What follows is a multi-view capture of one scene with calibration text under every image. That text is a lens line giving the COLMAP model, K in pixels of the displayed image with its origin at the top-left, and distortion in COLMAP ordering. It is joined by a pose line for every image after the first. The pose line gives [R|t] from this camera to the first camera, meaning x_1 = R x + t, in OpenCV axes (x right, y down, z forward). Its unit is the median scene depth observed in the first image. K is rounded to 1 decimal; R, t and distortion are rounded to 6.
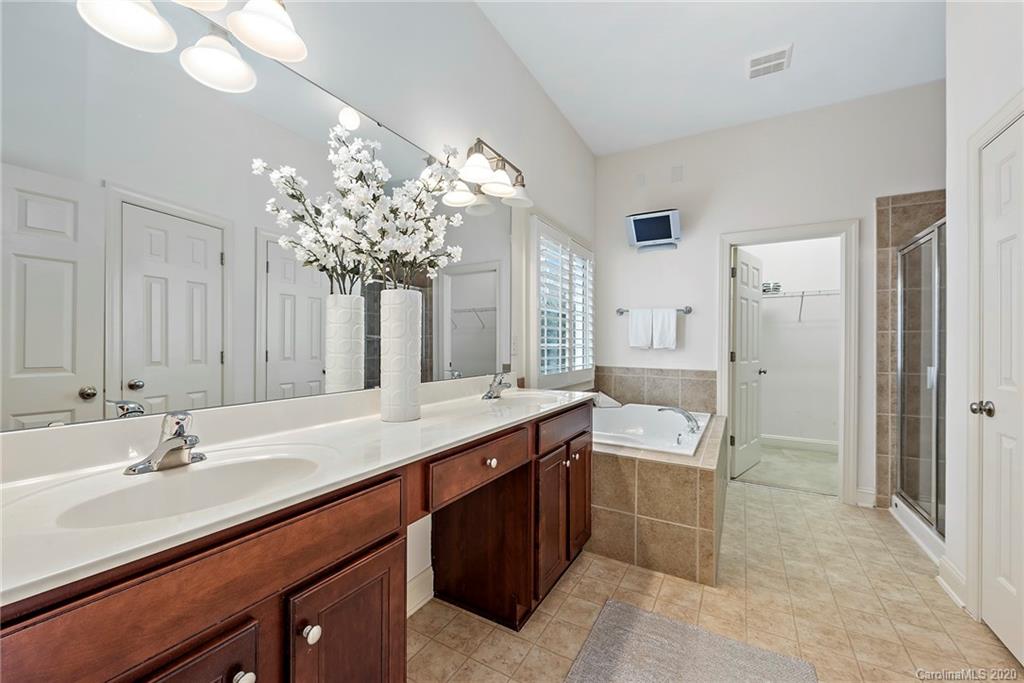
lens RADIAL K [[398.0, 0, 519.8], [0, 398.0, 342.6], [0, 0, 1]] dist [0.000961, -0.000515]
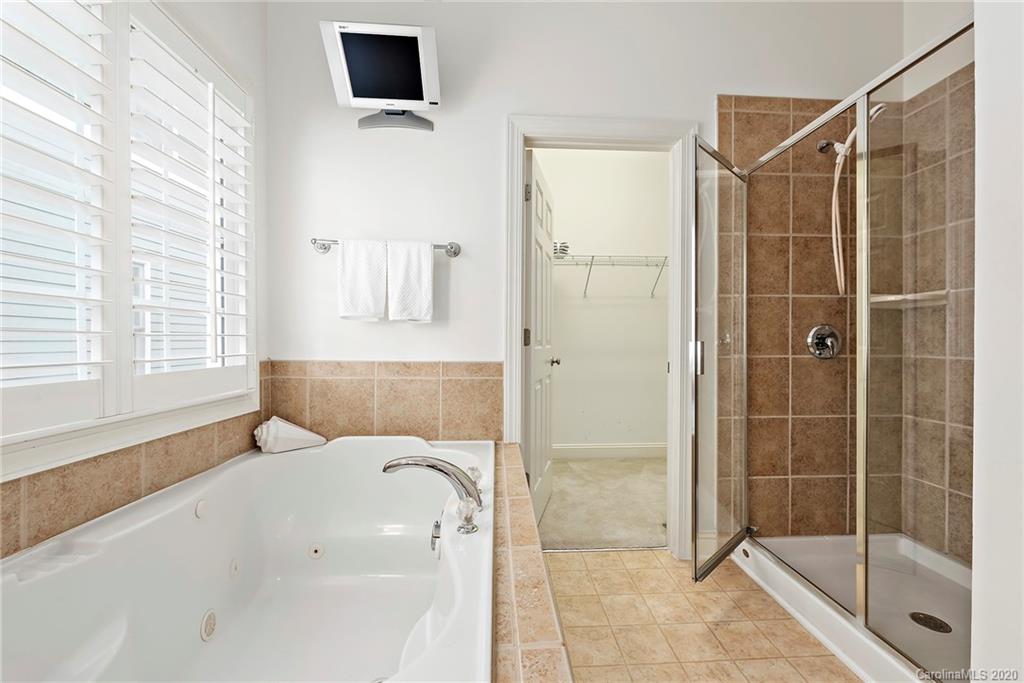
lens RADIAL K [[398.0, 0, 519.8], [0, 398.0, 342.6], [0, 0, 1]] dist [0.000961, -0.000515]
pose [[0.842110, -0.005830, 0.539274, 0.214825], [0.001220, 0.999960, 0.008907, 0.038589], [-0.539304, -0.006843, 0.842083, 0.518605]]
